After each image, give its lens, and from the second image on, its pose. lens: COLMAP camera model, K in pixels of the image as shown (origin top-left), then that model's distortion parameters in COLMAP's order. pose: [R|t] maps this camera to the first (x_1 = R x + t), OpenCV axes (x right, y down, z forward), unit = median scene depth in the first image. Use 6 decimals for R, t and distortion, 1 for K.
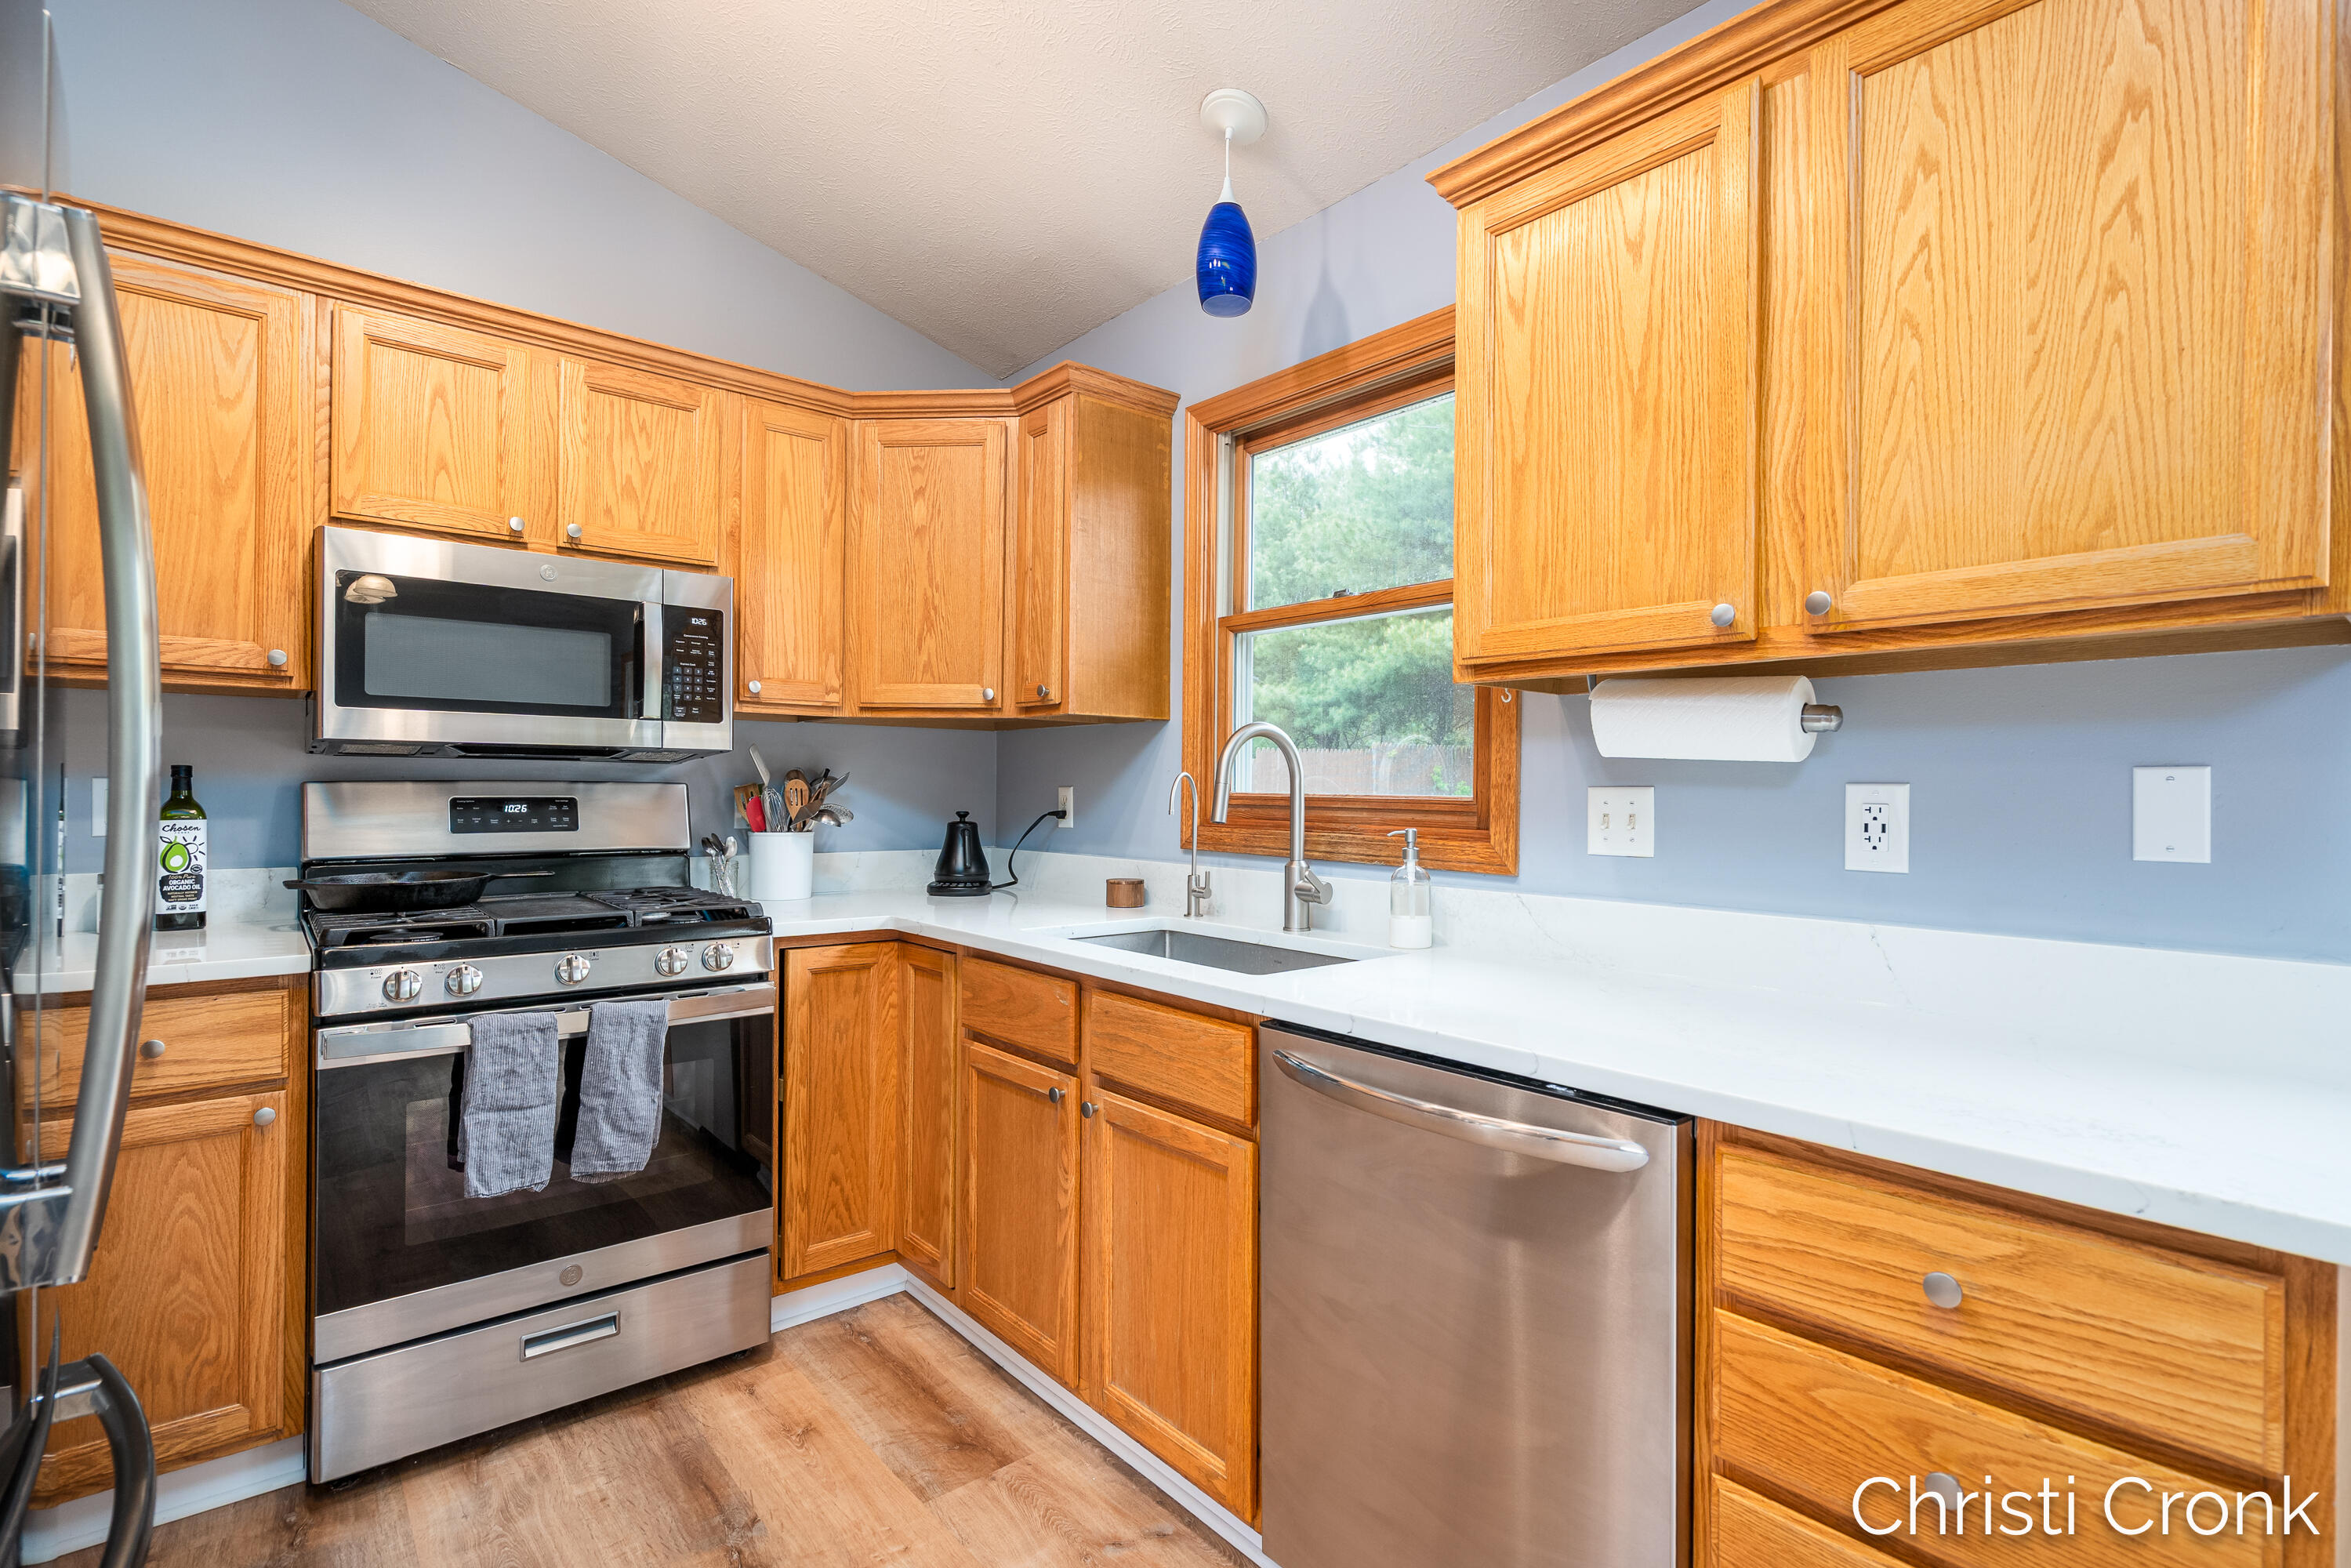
lens RADIAL K [[1085.9, 0, 1172.8], [0, 1085.9, 787.3], [0, 0, 1]] dist [-0.007970, 0.003647]
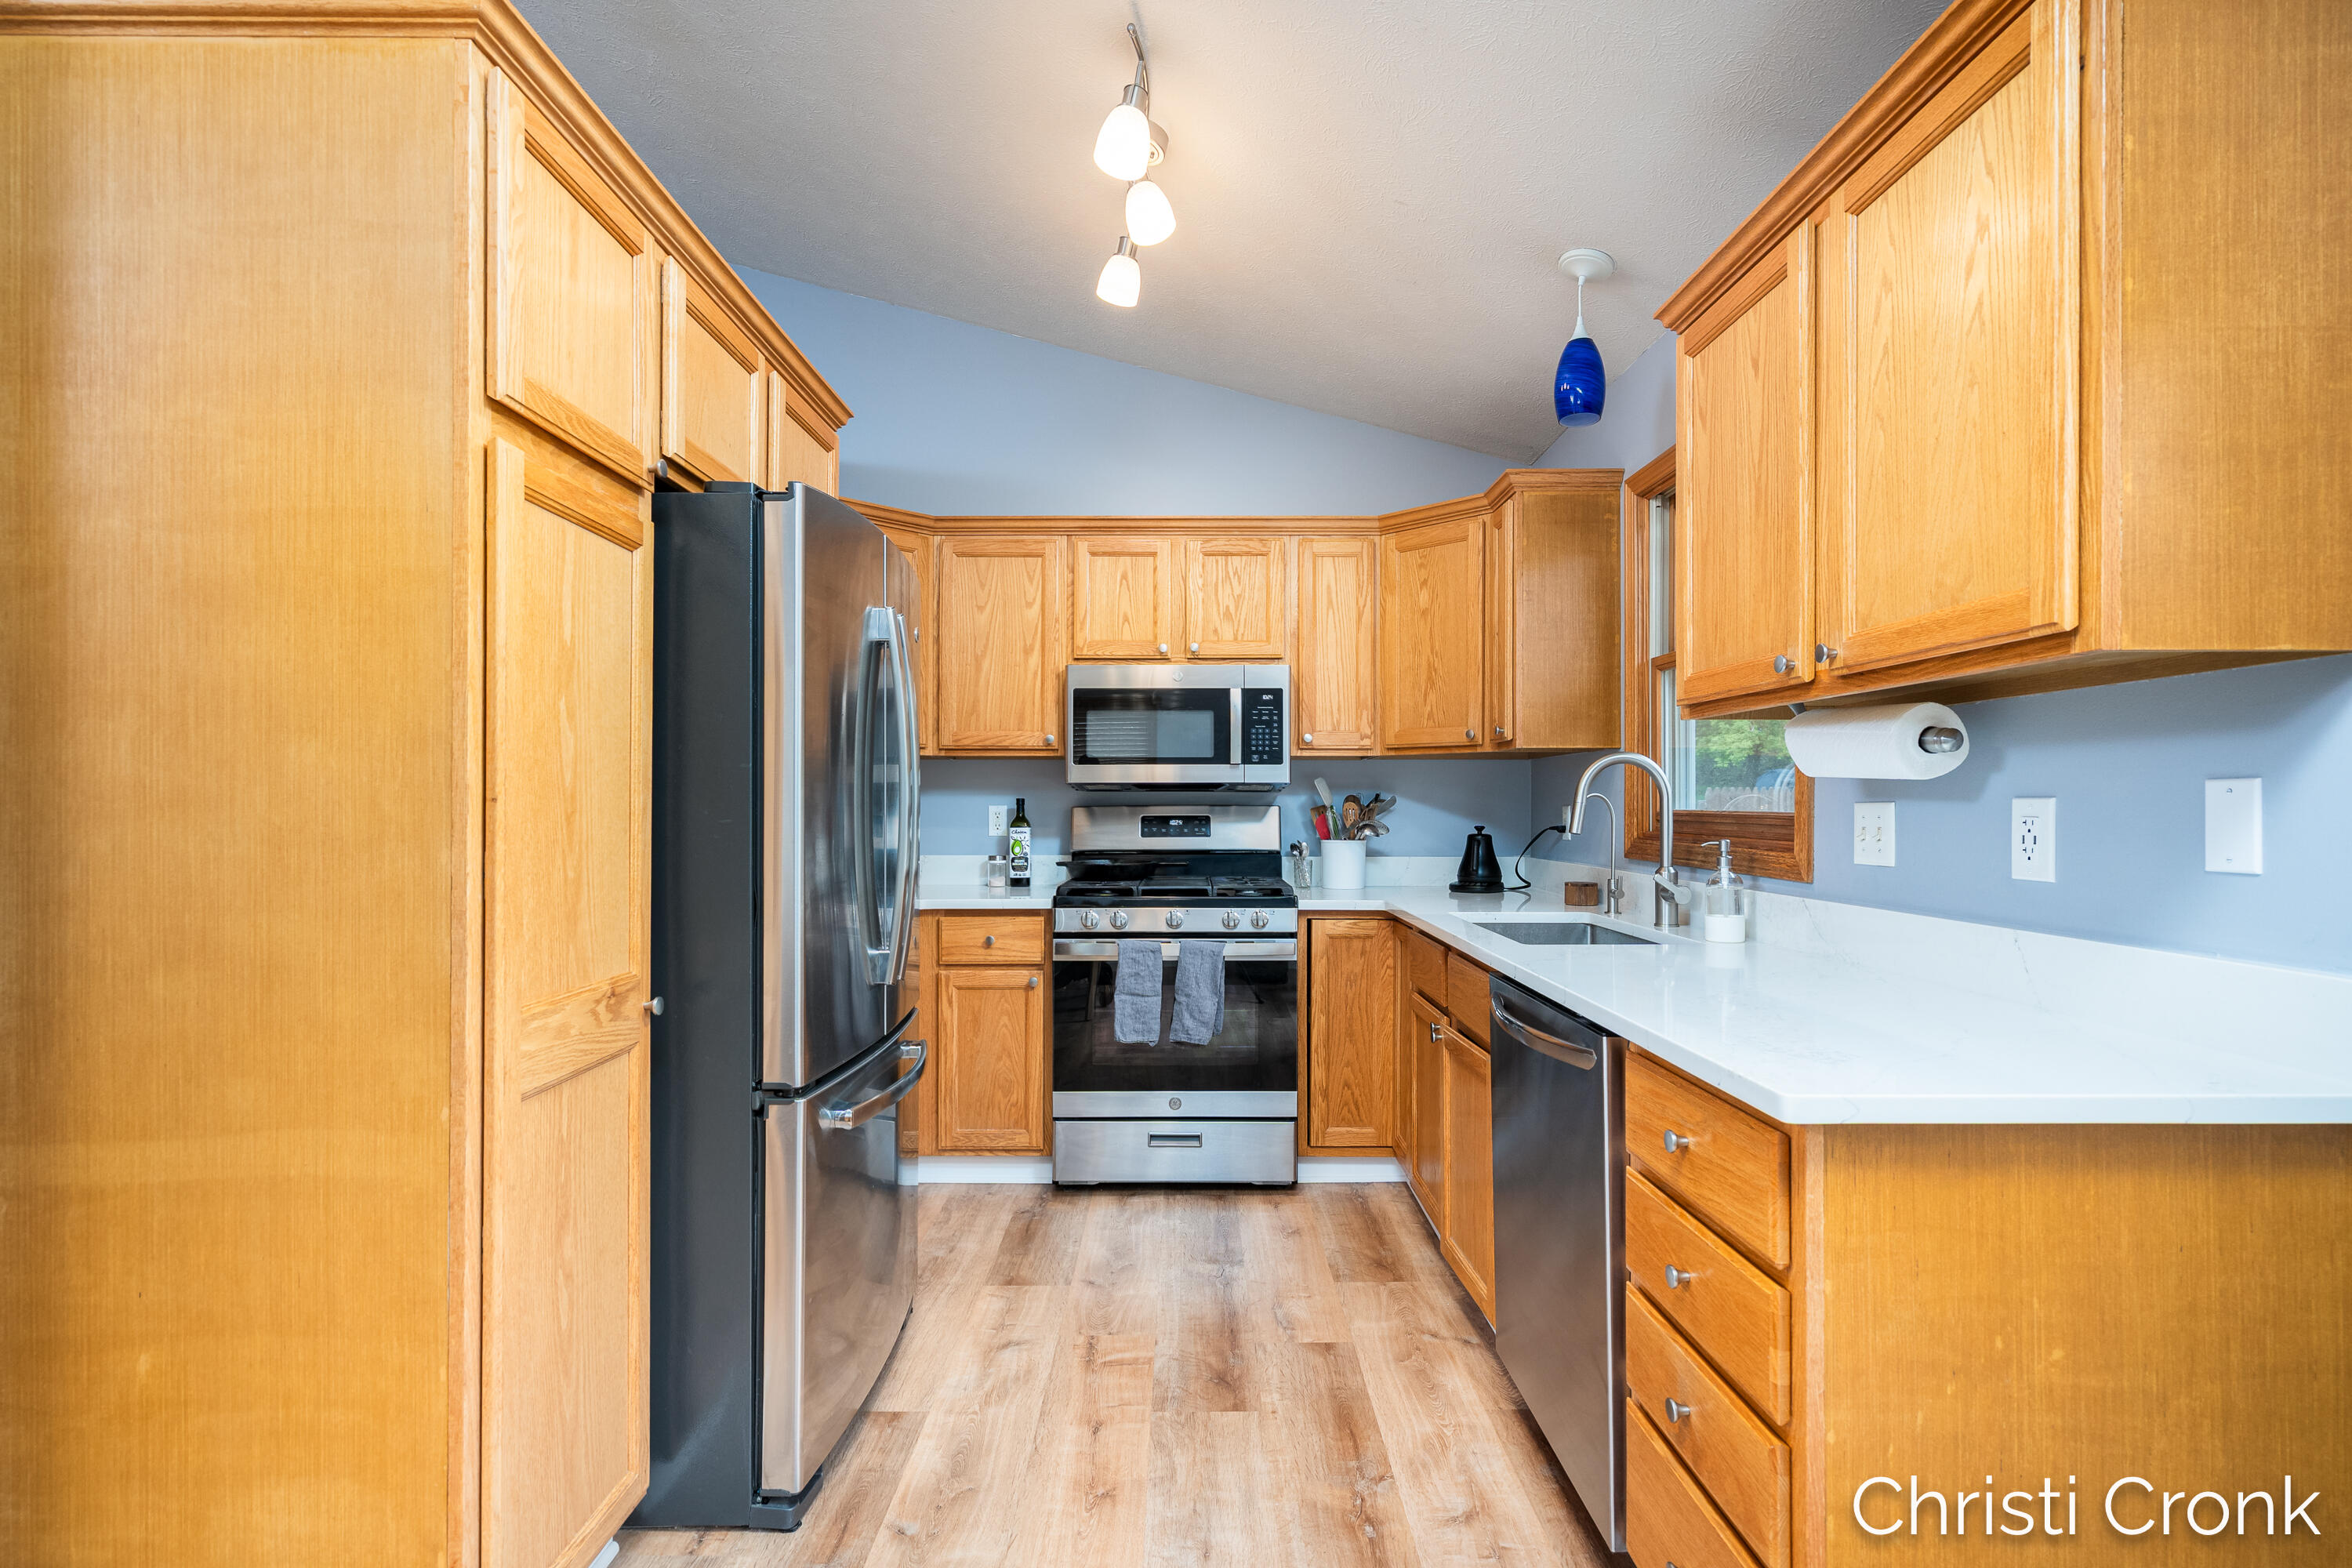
lens RADIAL K [[1086.3, 0, 1202.1], [0, 1086.3, 804.8], [0, 0, 1]] dist [-0.007970, 0.003647]
pose [[0.772634, -0.008645, -0.634793, 0.489902], [0.007359, 0.999962, -0.004662, 0.001719], [0.634809, -0.001069, 0.772668, -0.234843]]
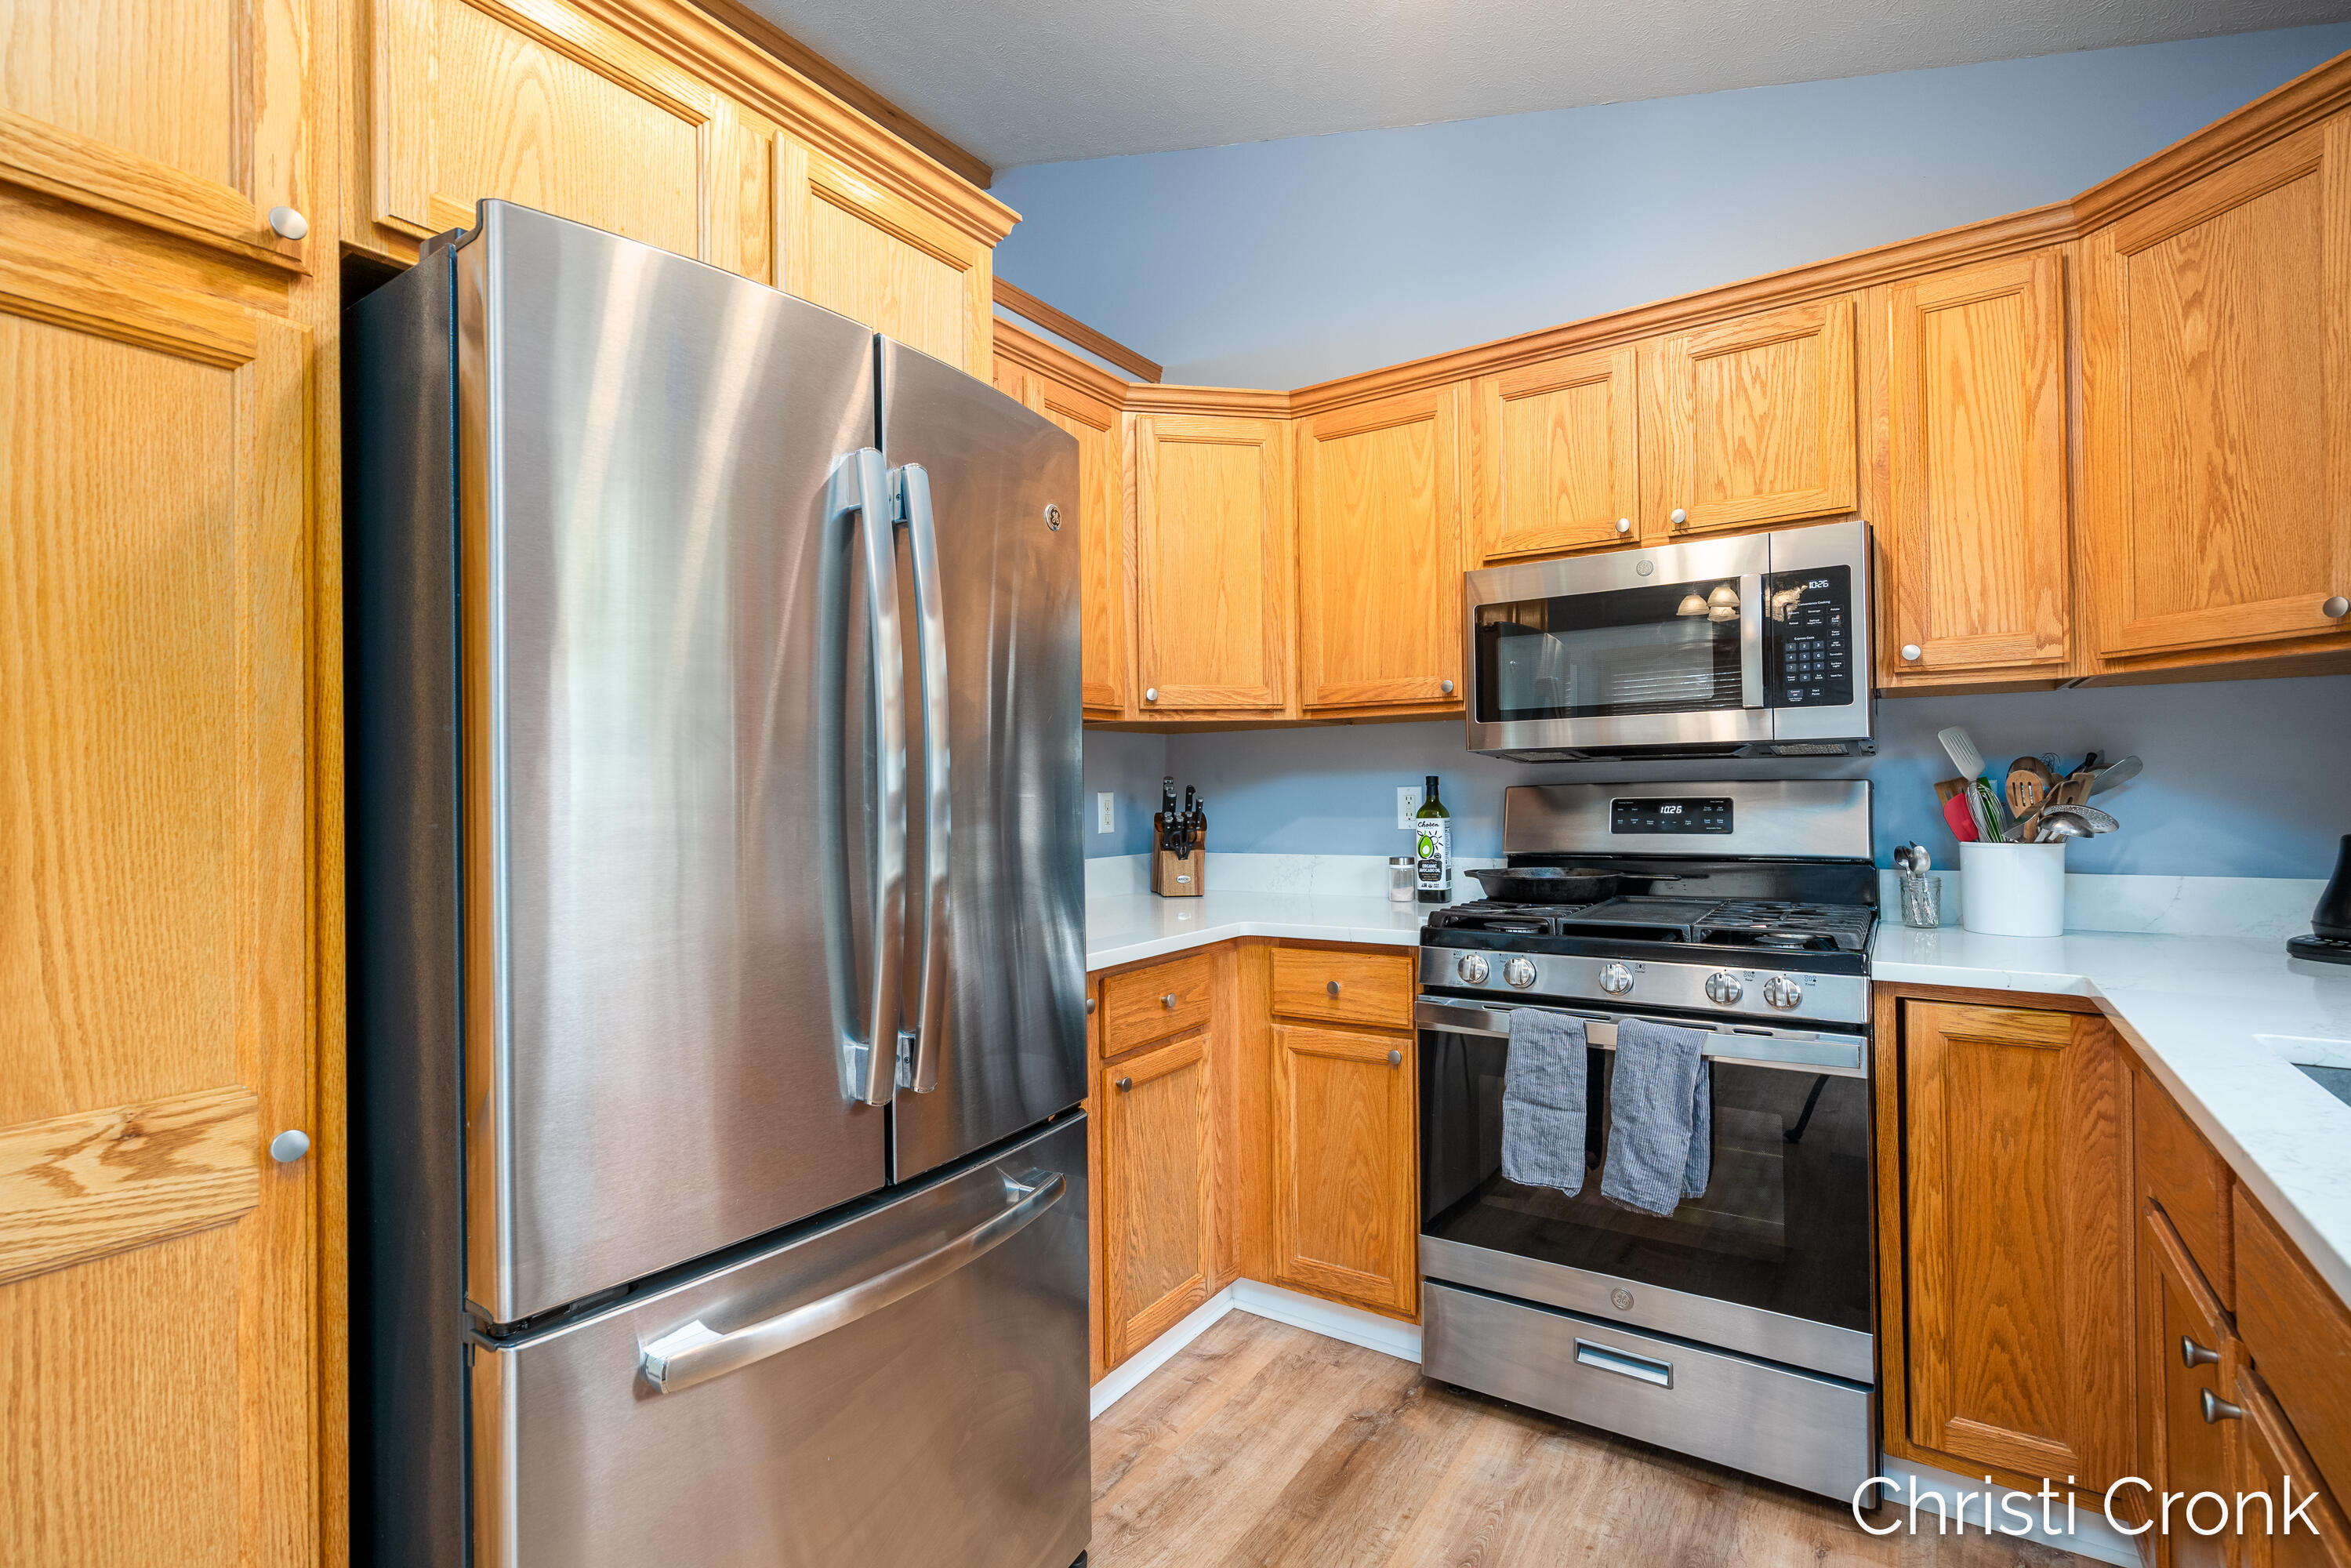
lens RADIAL K [[1085.9, 0, 1184.9], [0, 1085.9, 782.9], [0, 0, 1]] dist [-0.007970, 0.003647]
pose [[0.279307, -0.019882, -0.959996, 0.241615], [0.019103, 0.999703, -0.015146, 0.001754], [0.960012, -0.014109, 0.279604, 0.337835]]
